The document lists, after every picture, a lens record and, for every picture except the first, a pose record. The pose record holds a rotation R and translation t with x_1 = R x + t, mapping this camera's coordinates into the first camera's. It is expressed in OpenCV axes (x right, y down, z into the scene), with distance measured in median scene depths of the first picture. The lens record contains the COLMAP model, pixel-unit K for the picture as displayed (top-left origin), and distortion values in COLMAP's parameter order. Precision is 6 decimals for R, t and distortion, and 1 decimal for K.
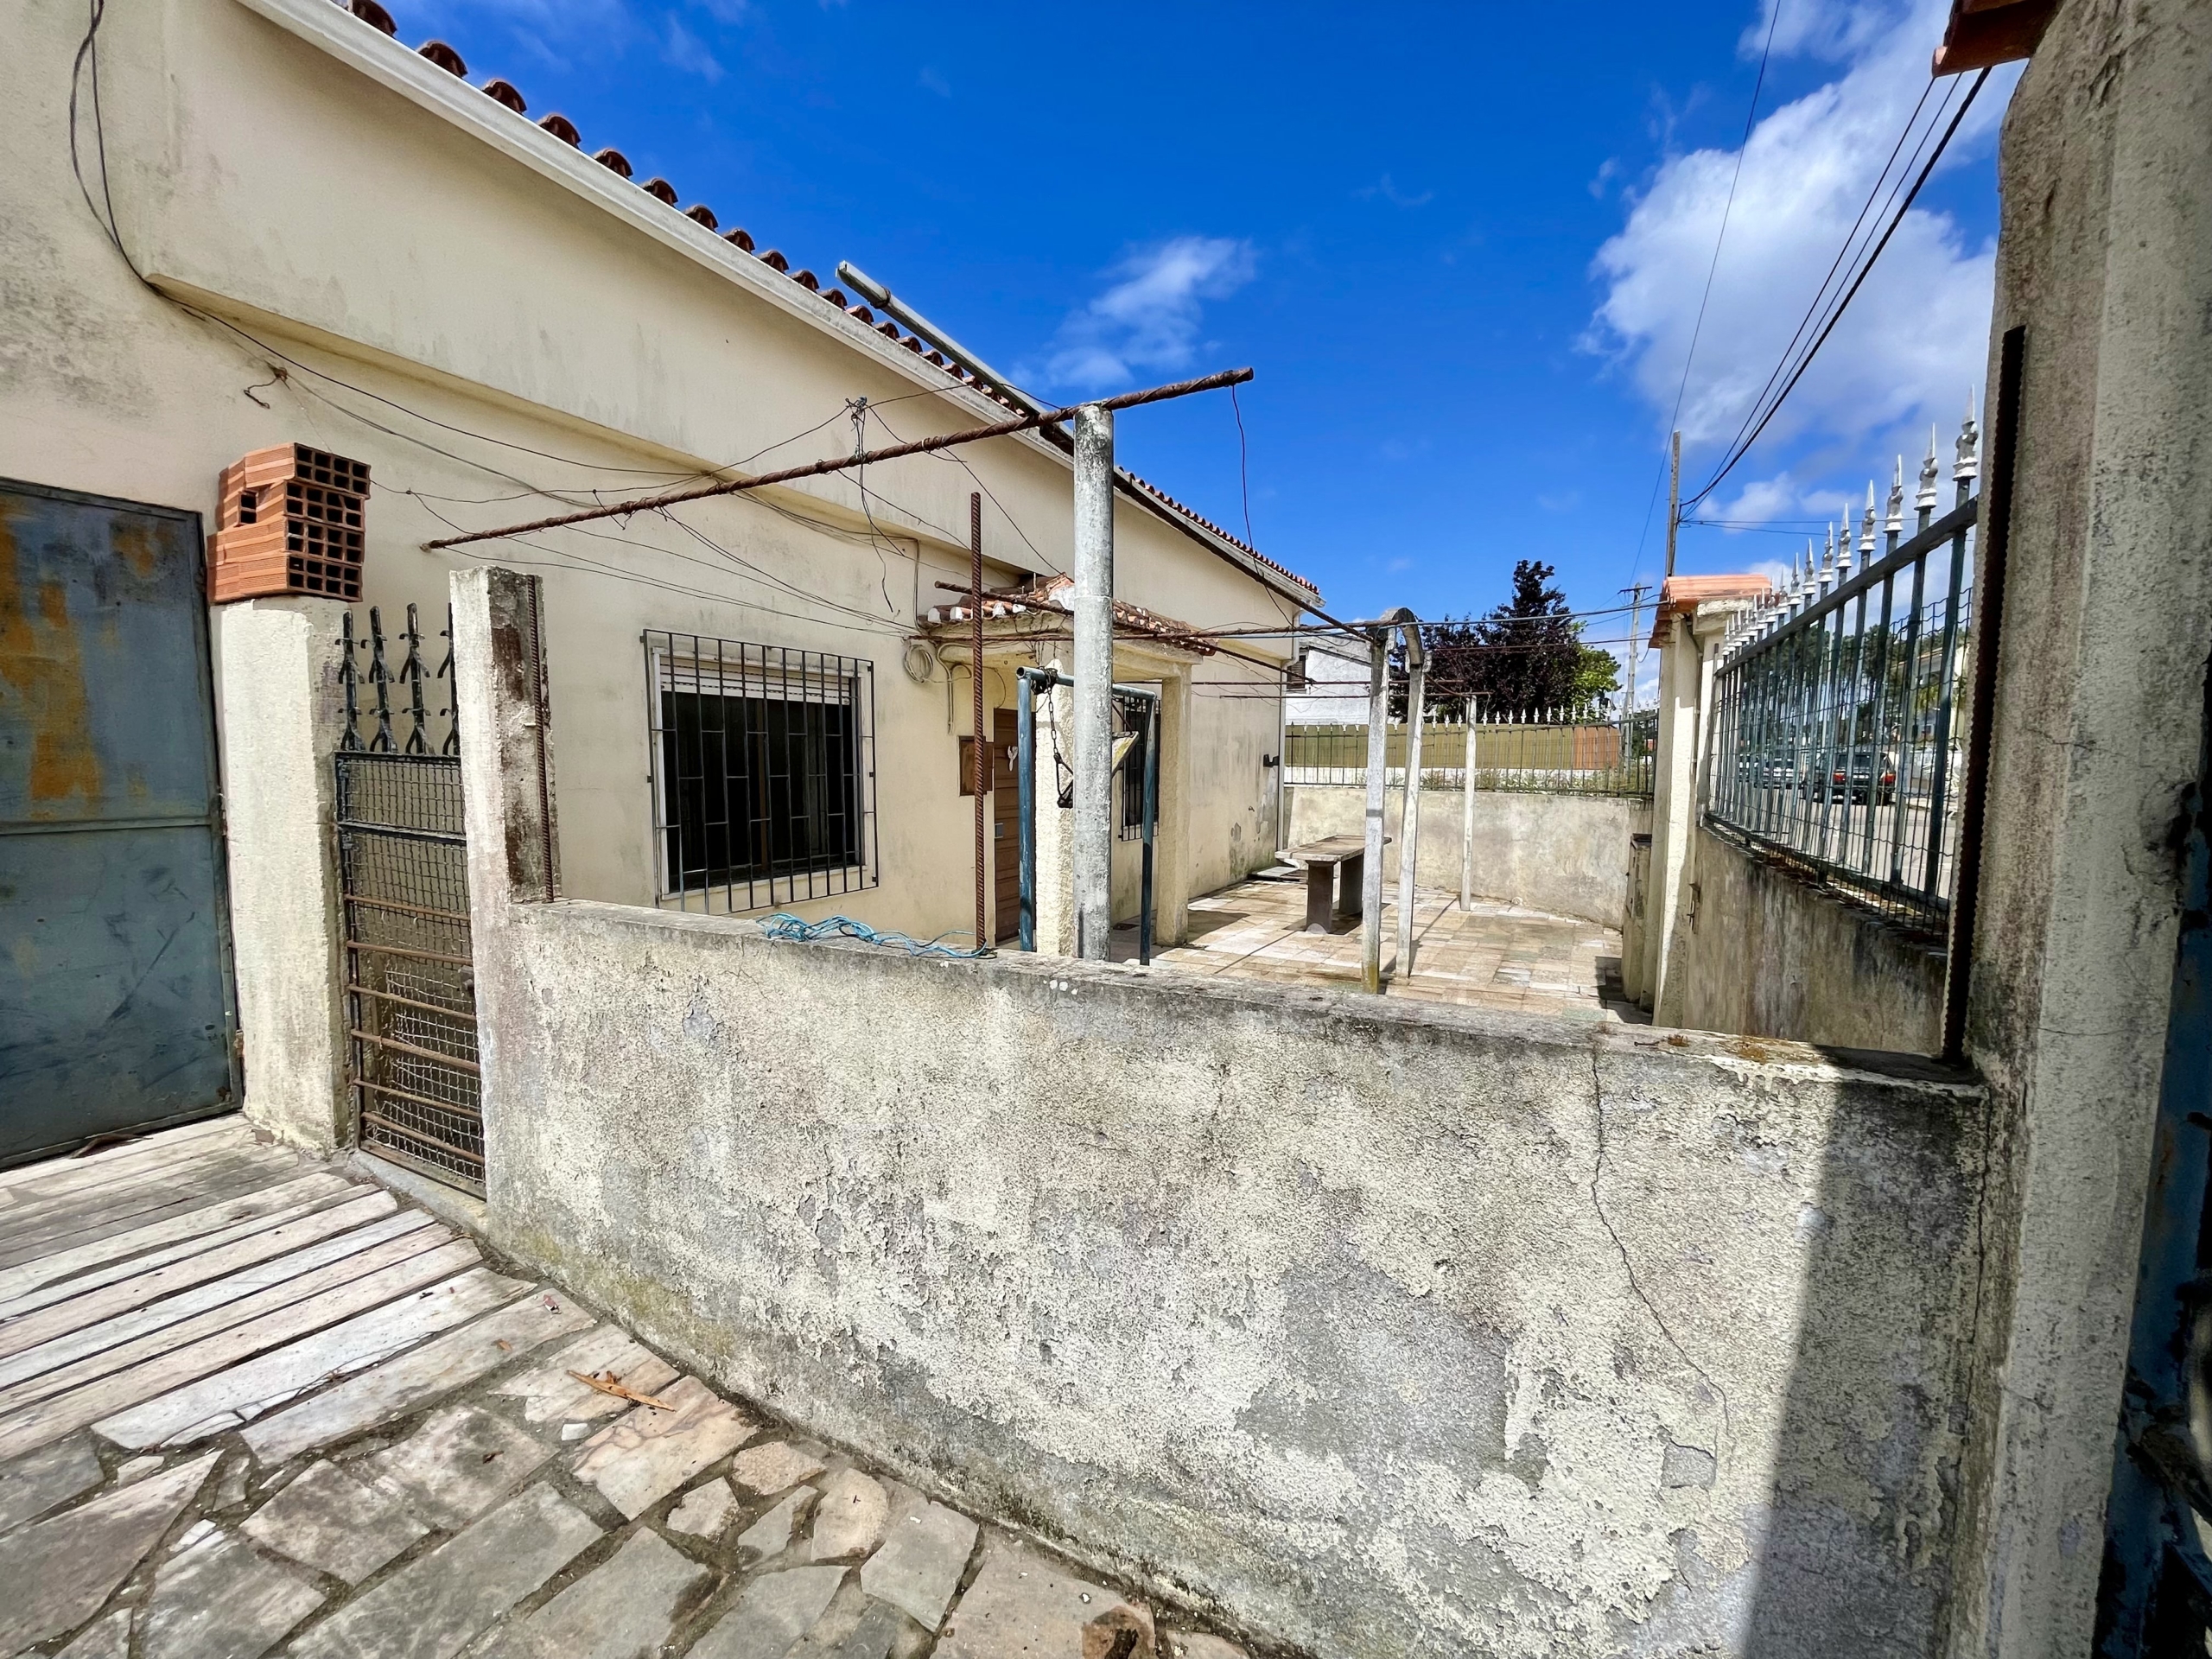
lens RADIAL K [[891.9, 0, 1099.0], [0, 891.9, 837.7], [0, 0, 1]] dist [-0.000725, 0.000241]
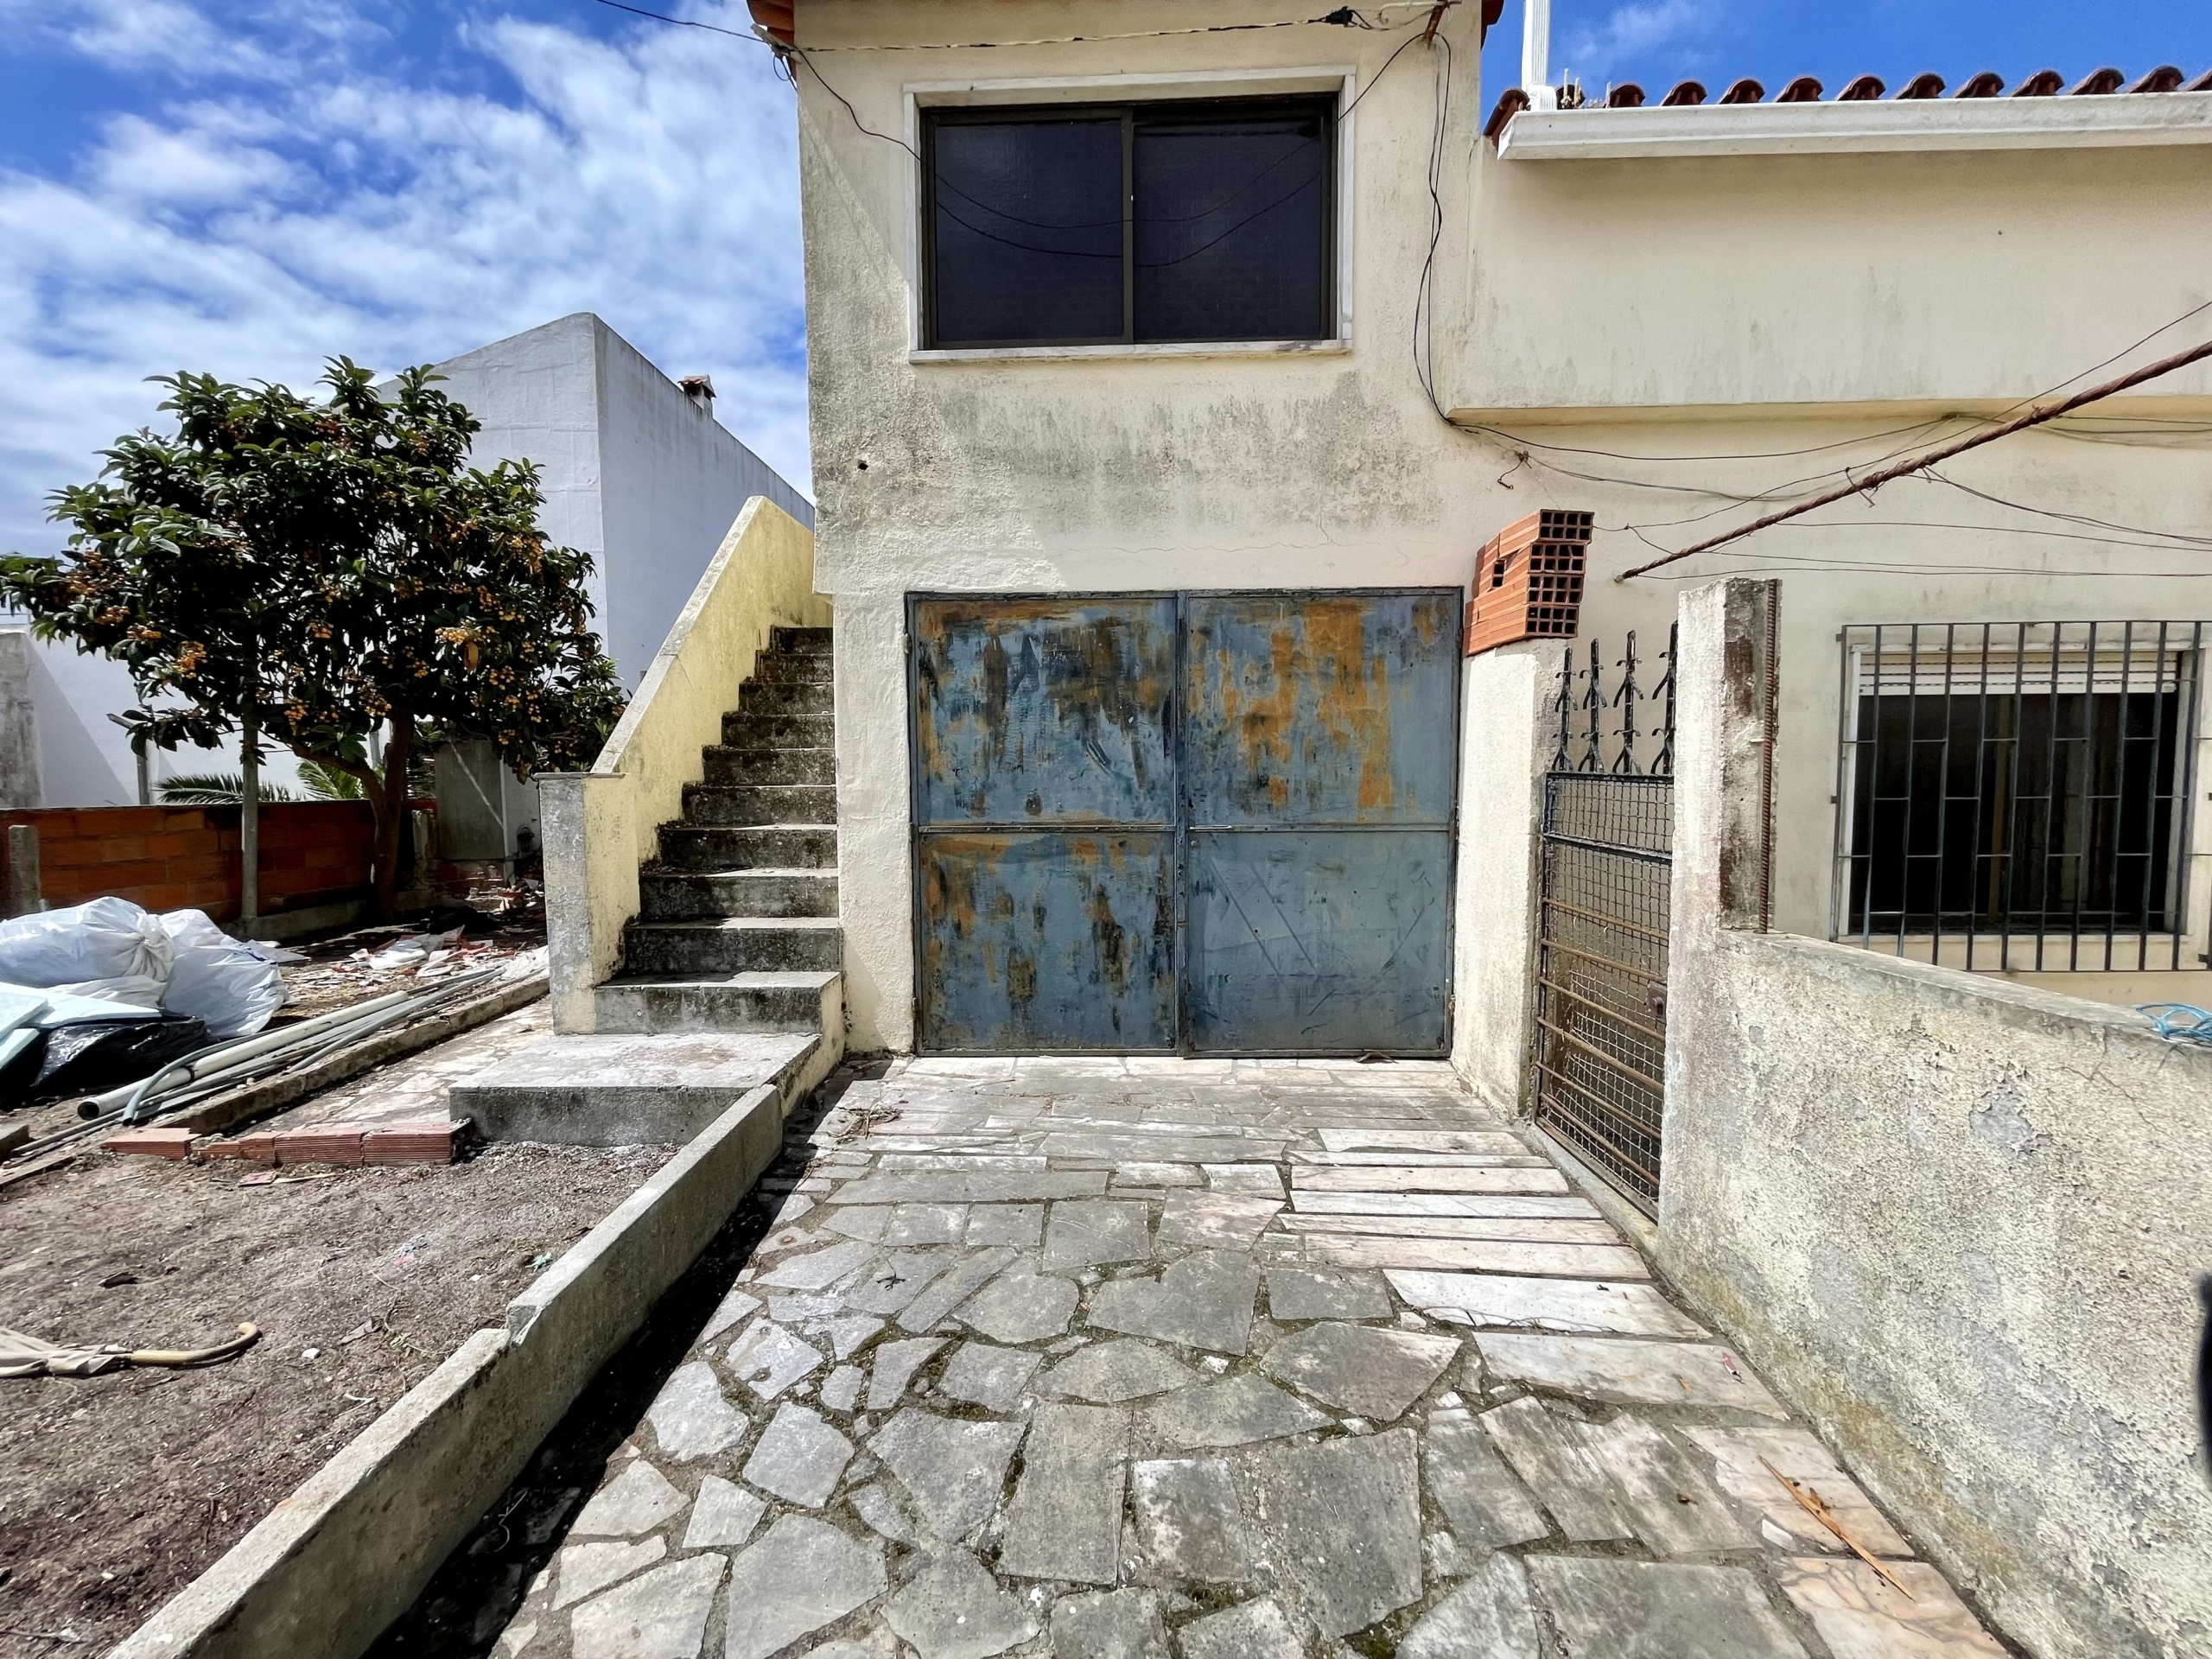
lens RADIAL K [[893.1, 0, 1098.9], [0, 893.1, 836.2], [0, 0, 1]] dist [0.002688, 0.000334]
pose [[0.455932, 0.051578, -0.888519, -0.104629], [-0.070716, 0.997263, 0.021603, 0.001352], [0.887201, 0.052983, 0.458331, -0.032110]]
